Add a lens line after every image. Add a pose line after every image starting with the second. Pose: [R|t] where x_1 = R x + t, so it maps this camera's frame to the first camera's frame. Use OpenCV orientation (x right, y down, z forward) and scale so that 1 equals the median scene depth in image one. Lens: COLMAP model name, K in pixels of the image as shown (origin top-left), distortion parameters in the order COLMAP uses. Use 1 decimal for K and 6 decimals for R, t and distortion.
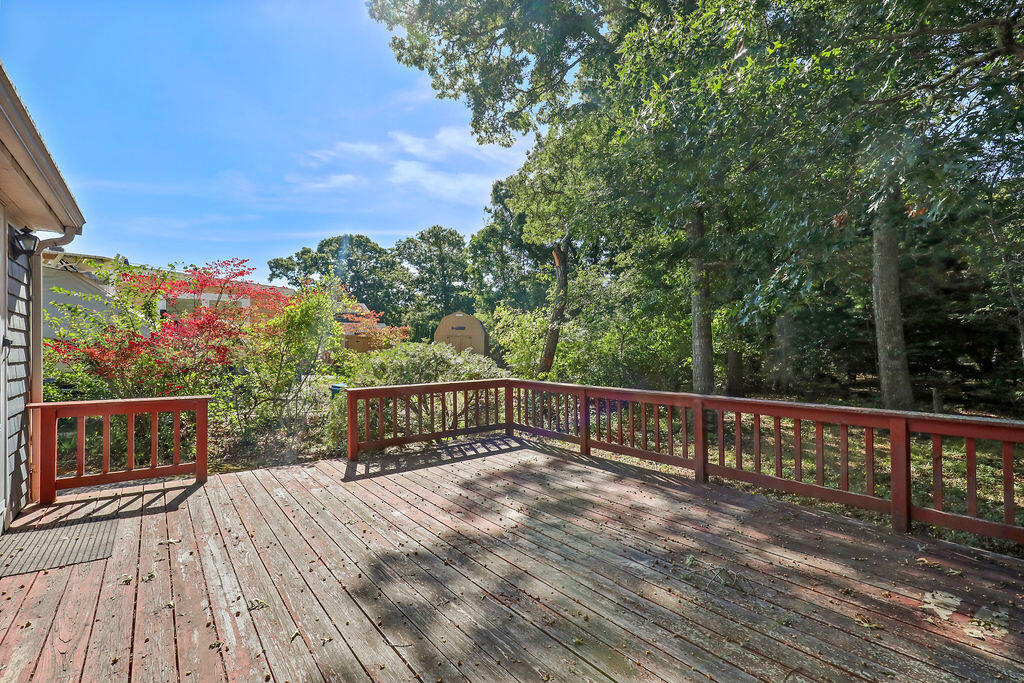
lens RADIAL K [[463.5, 0, 515.3], [0, 463.5, 349.0], [0, 0, 1]] dist [-0.000187, 0.000387]
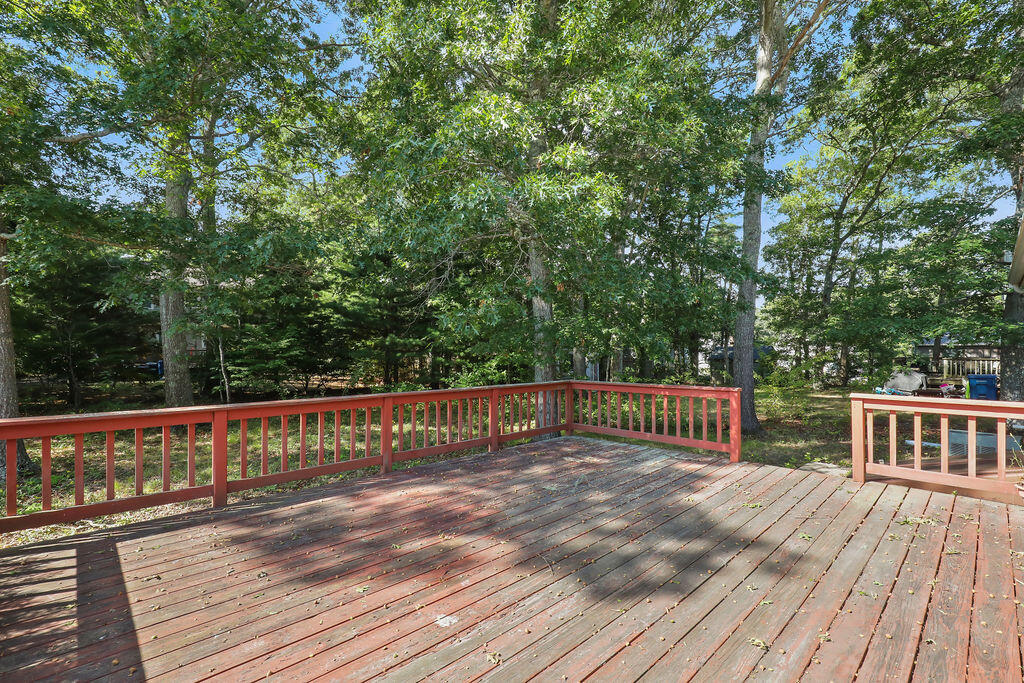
lens RADIAL K [[463.5, 0, 515.6], [0, 463.5, 346.7], [0, 0, 1]] dist [-0.000187, 0.000387]
pose [[-0.109698, 0.012580, 0.993885, -0.876296], [0.001512, 0.999921, -0.012490, 0.003955], [-0.993964, 0.000133, -0.109709, 0.979792]]
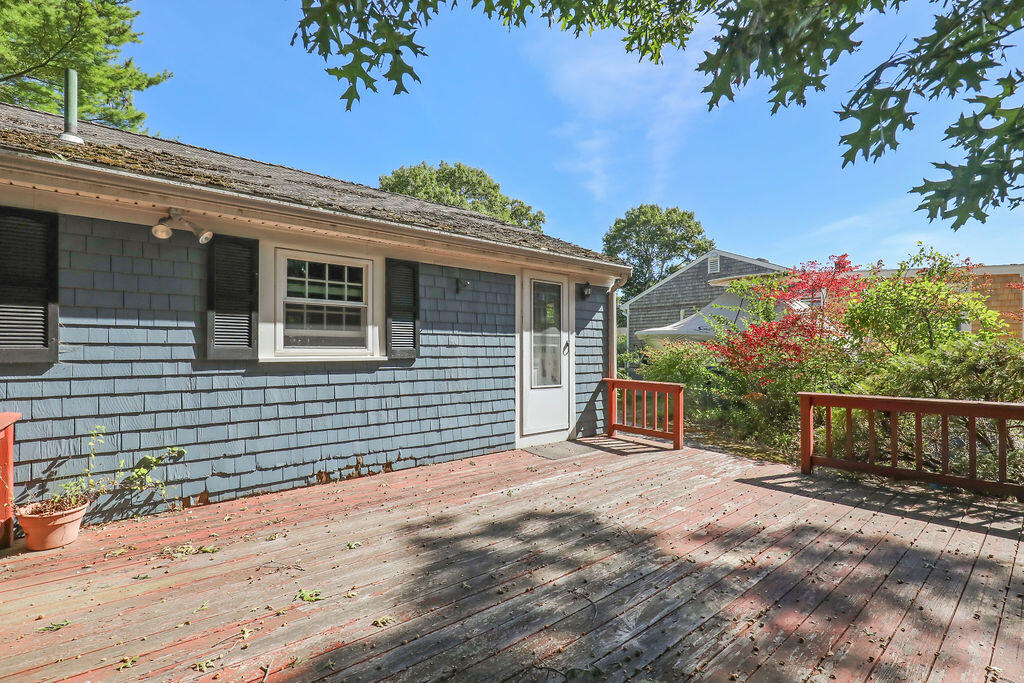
lens RADIAL K [[463.5, 0, 518.3], [0, 463.5, 338.1], [0, 0, 1]] dist [-0.000187, 0.000387]
pose [[0.038797, -0.023343, -0.998974, 0.767058], [0.000508, 0.999727, -0.023341, 0.000589], [0.999247, 0.000398, 0.038798, 0.603344]]
